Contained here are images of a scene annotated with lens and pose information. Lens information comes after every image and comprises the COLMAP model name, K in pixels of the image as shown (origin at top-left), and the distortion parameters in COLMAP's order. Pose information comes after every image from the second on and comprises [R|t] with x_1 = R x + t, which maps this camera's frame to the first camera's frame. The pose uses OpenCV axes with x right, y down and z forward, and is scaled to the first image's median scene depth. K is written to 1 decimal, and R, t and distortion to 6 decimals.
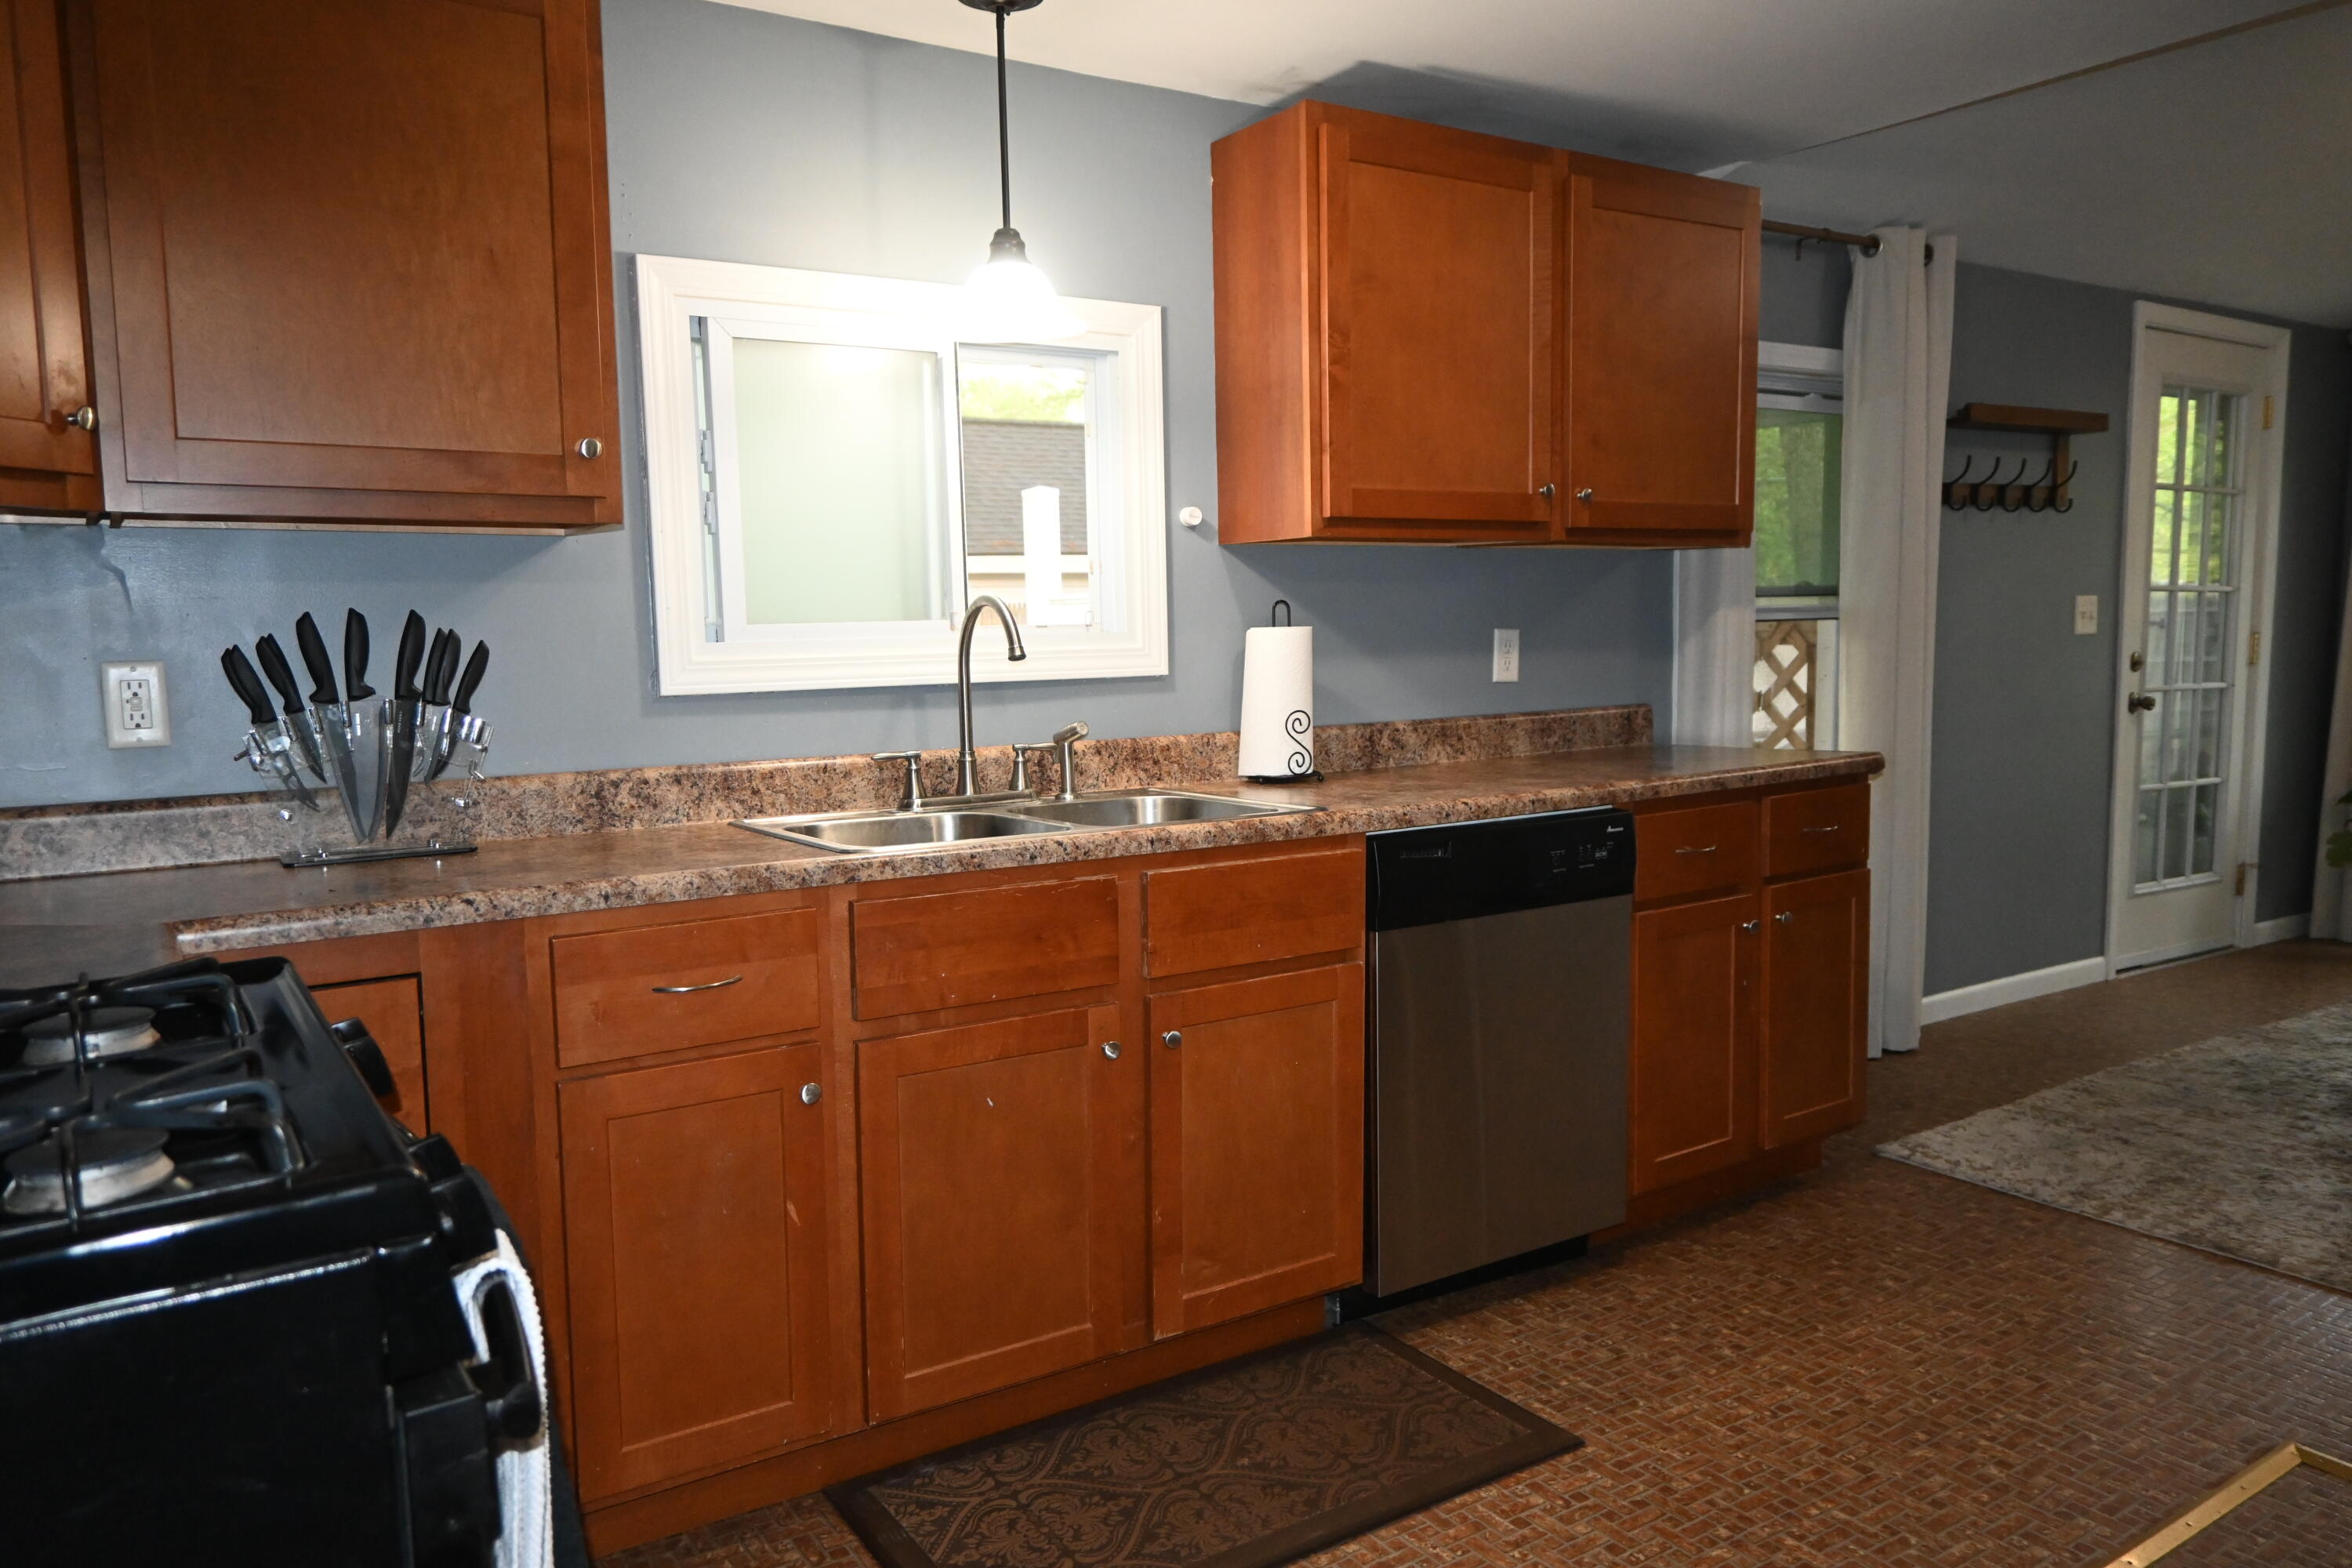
lens RADIAL K [[1646.6, 0, 1181.6], [0, 1646.6, 752.7], [0, 0, 1]] dist [0.008440, 0.005014]
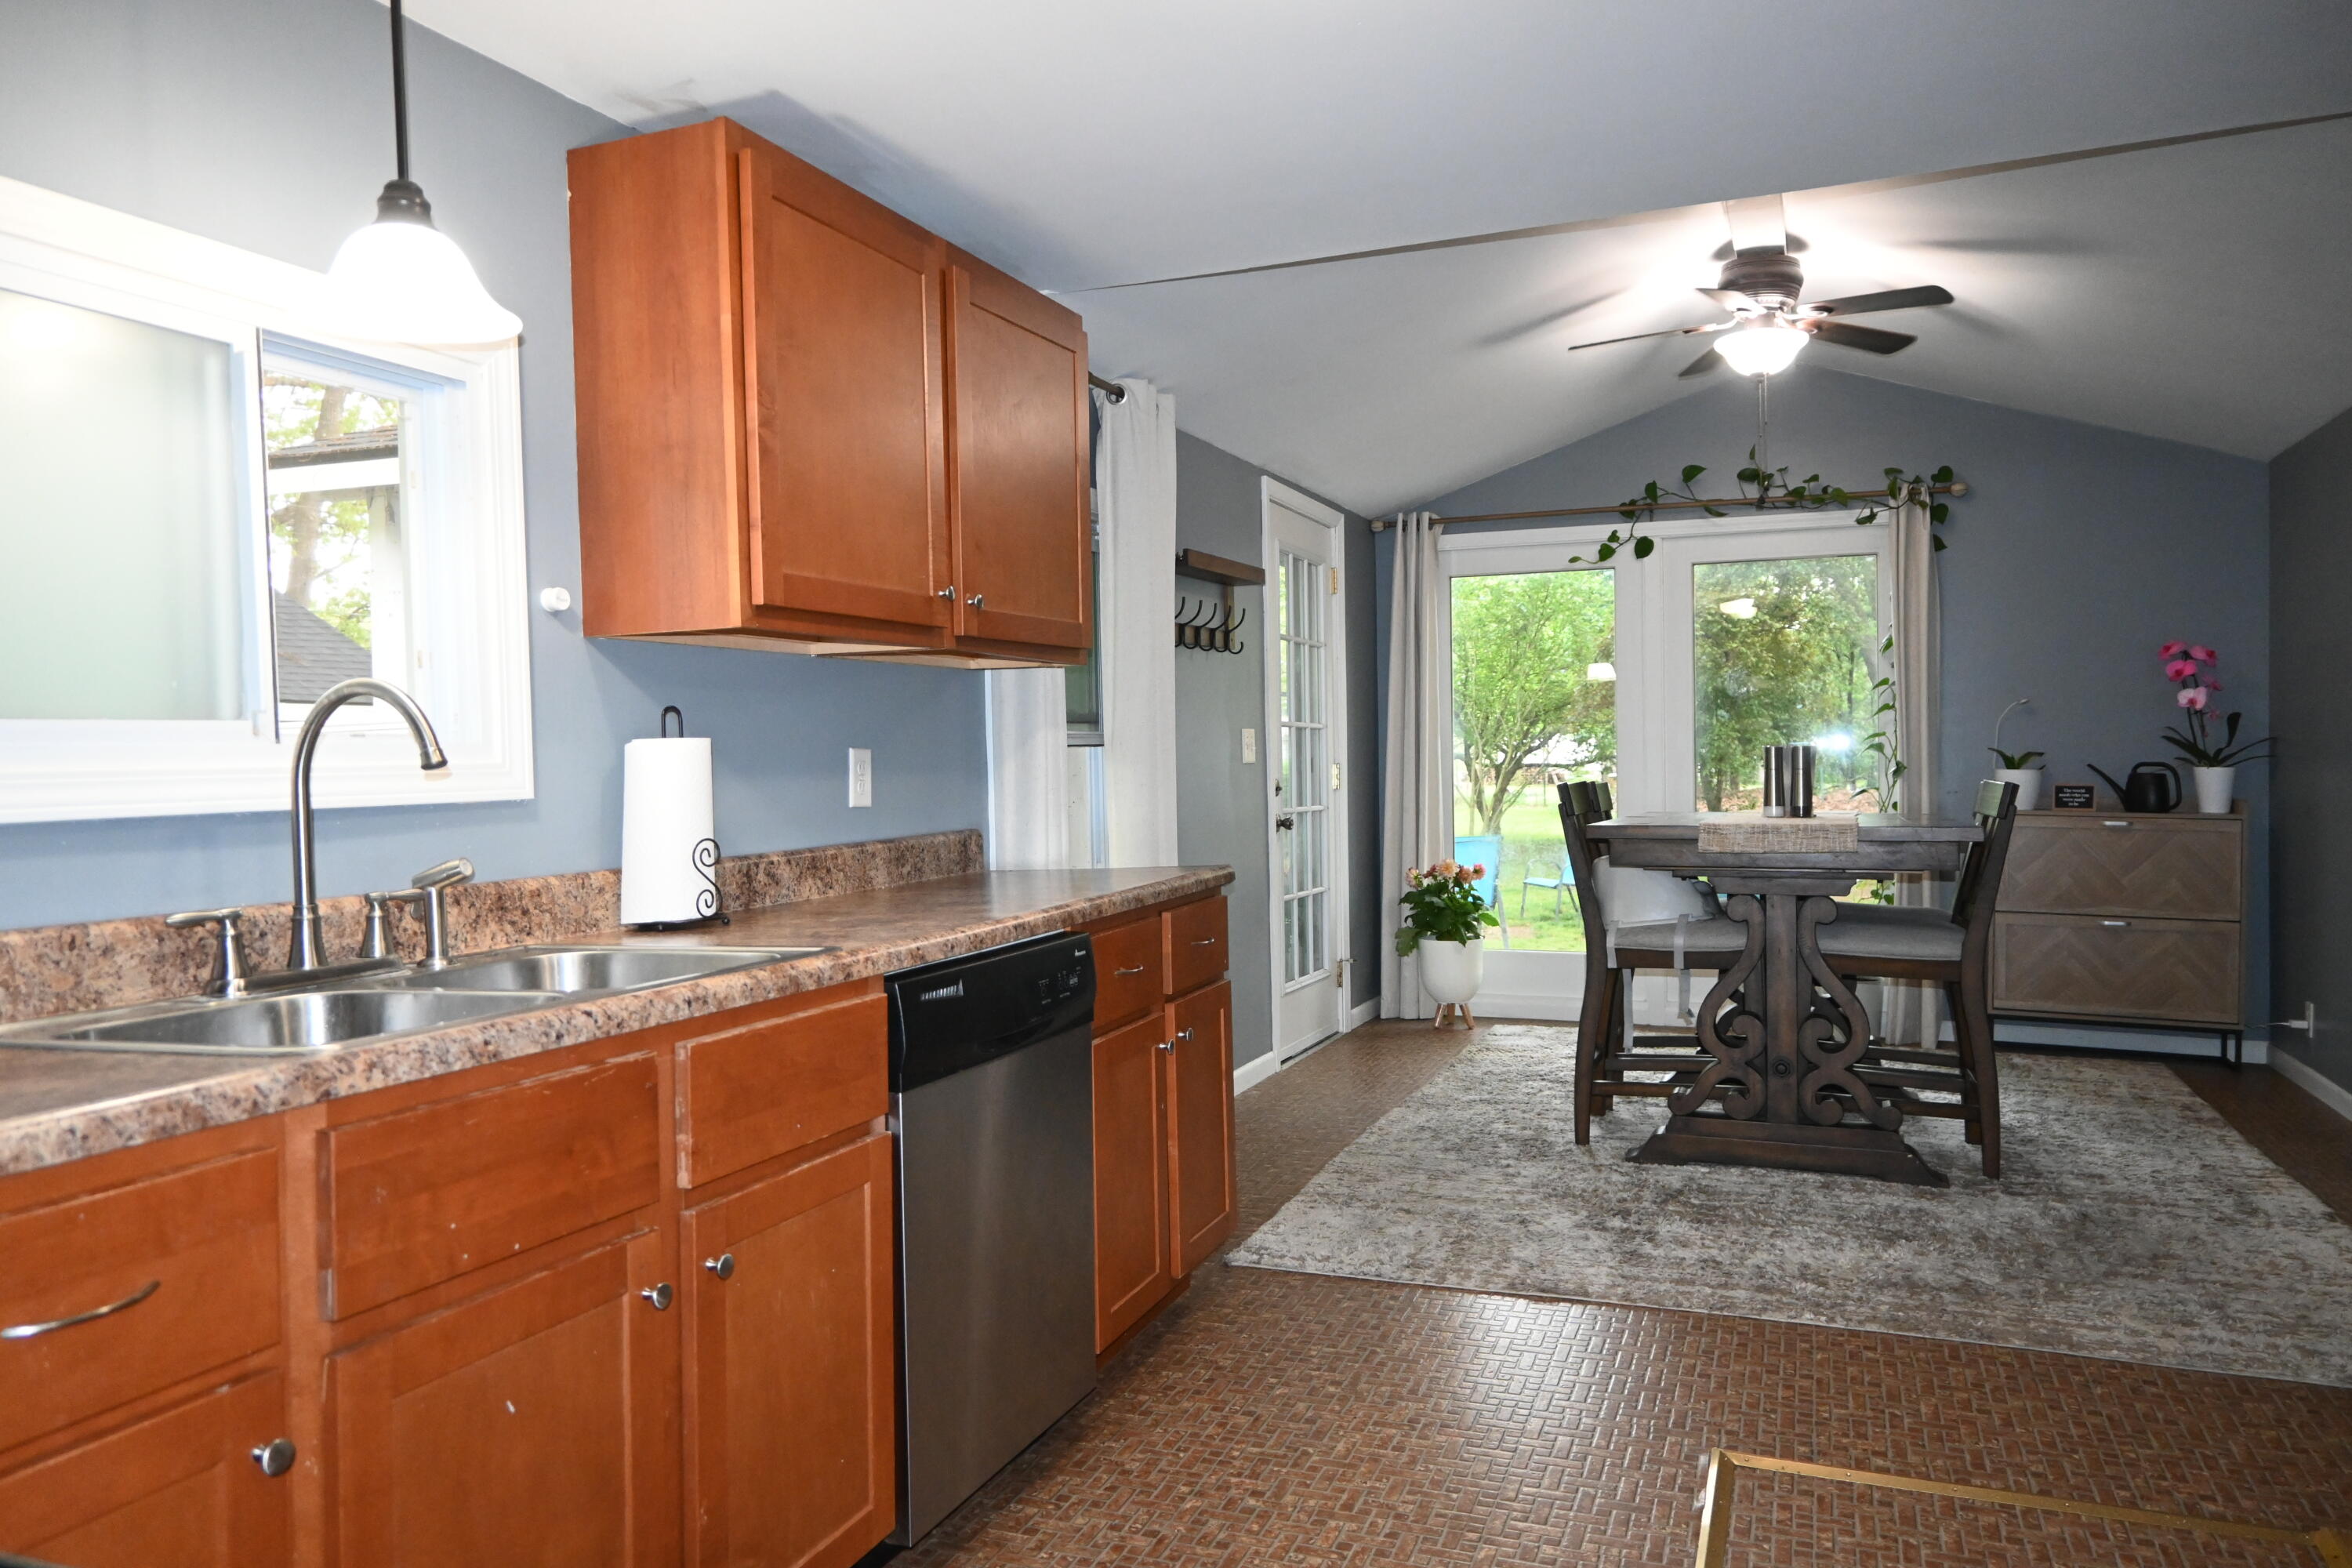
lens RADIAL K [[1624.3, 0, 1172.6], [0, 1624.3, 757.2], [0, 0, 1]] dist [0.007049, -0.005462]
pose [[0.821469, -0.003297, 0.570244, -0.198477], [0.057622, 0.995345, -0.077254, 0.009863], [-0.567335, 0.096321, 0.817835, 0.198289]]
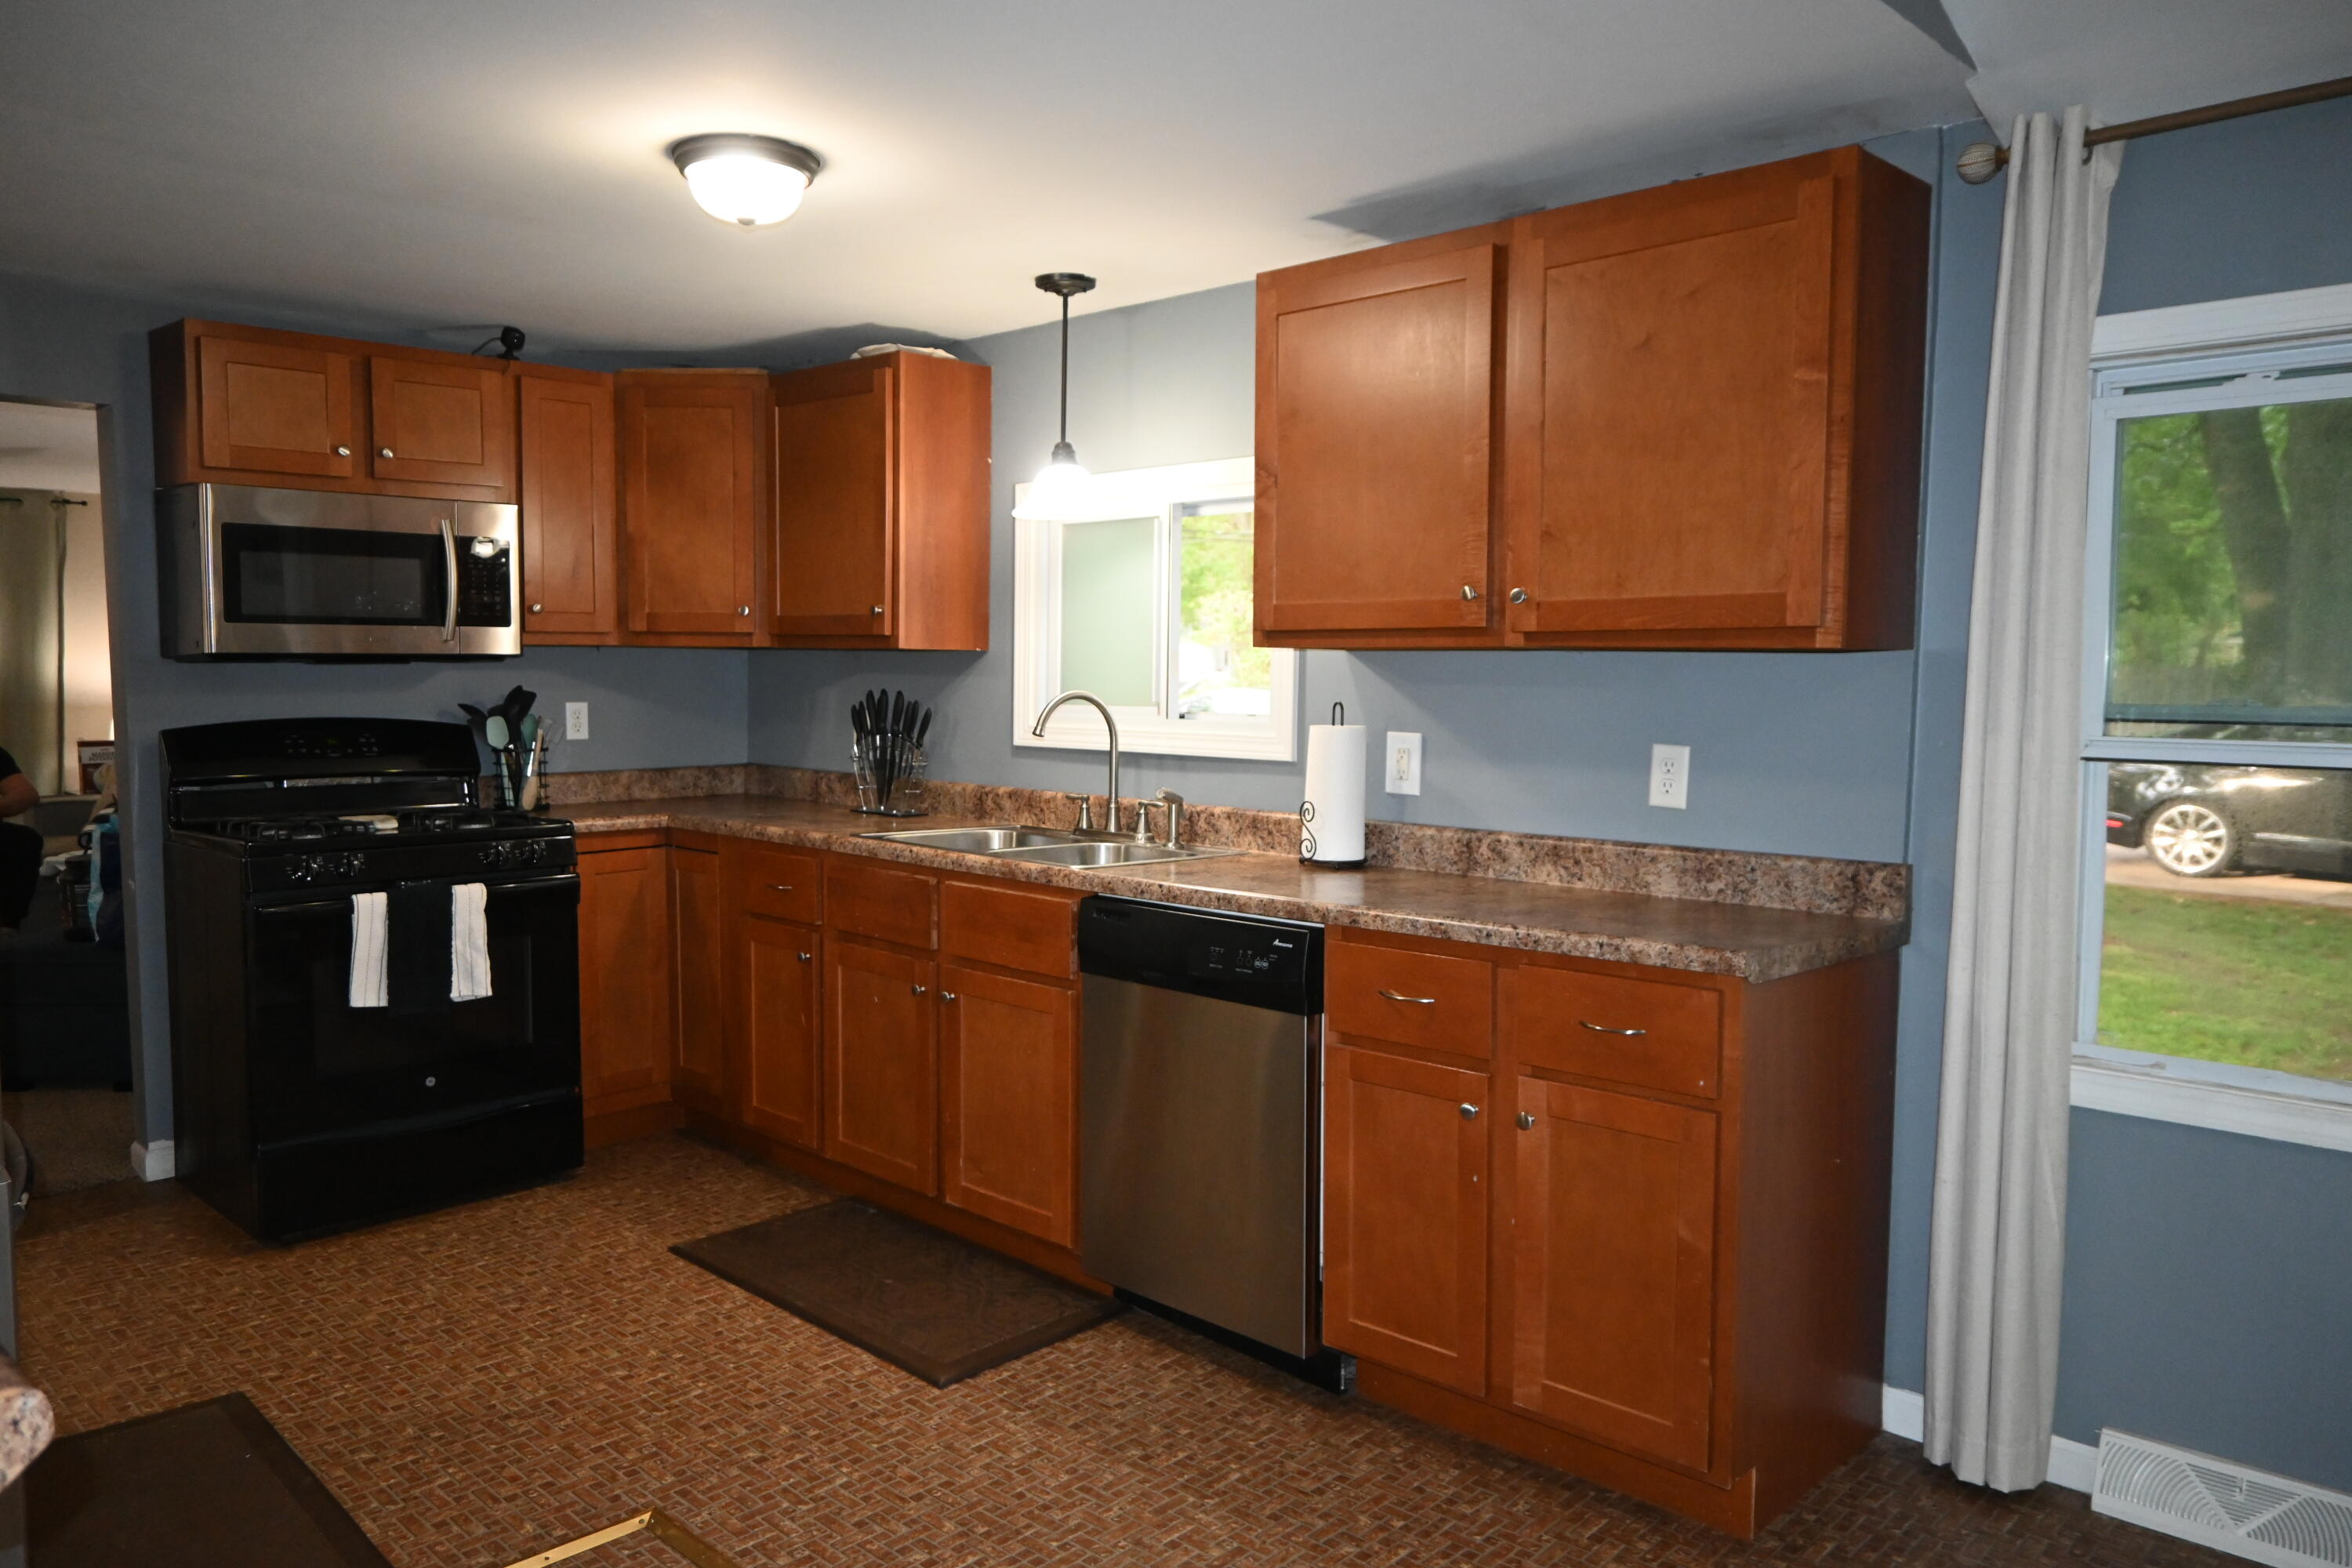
lens RADIAL K [[1616.3, 0, 1170.8], [0, 1616.3, 724.7], [0, 0, 1]] dist [-0.002835, -0.000551]
pose [[0.229786, 0.041071, -0.972374, 1.097811], [-0.108827, 0.993928, 0.016264, -0.082730], [0.967138, 0.102083, 0.232861, 0.642682]]
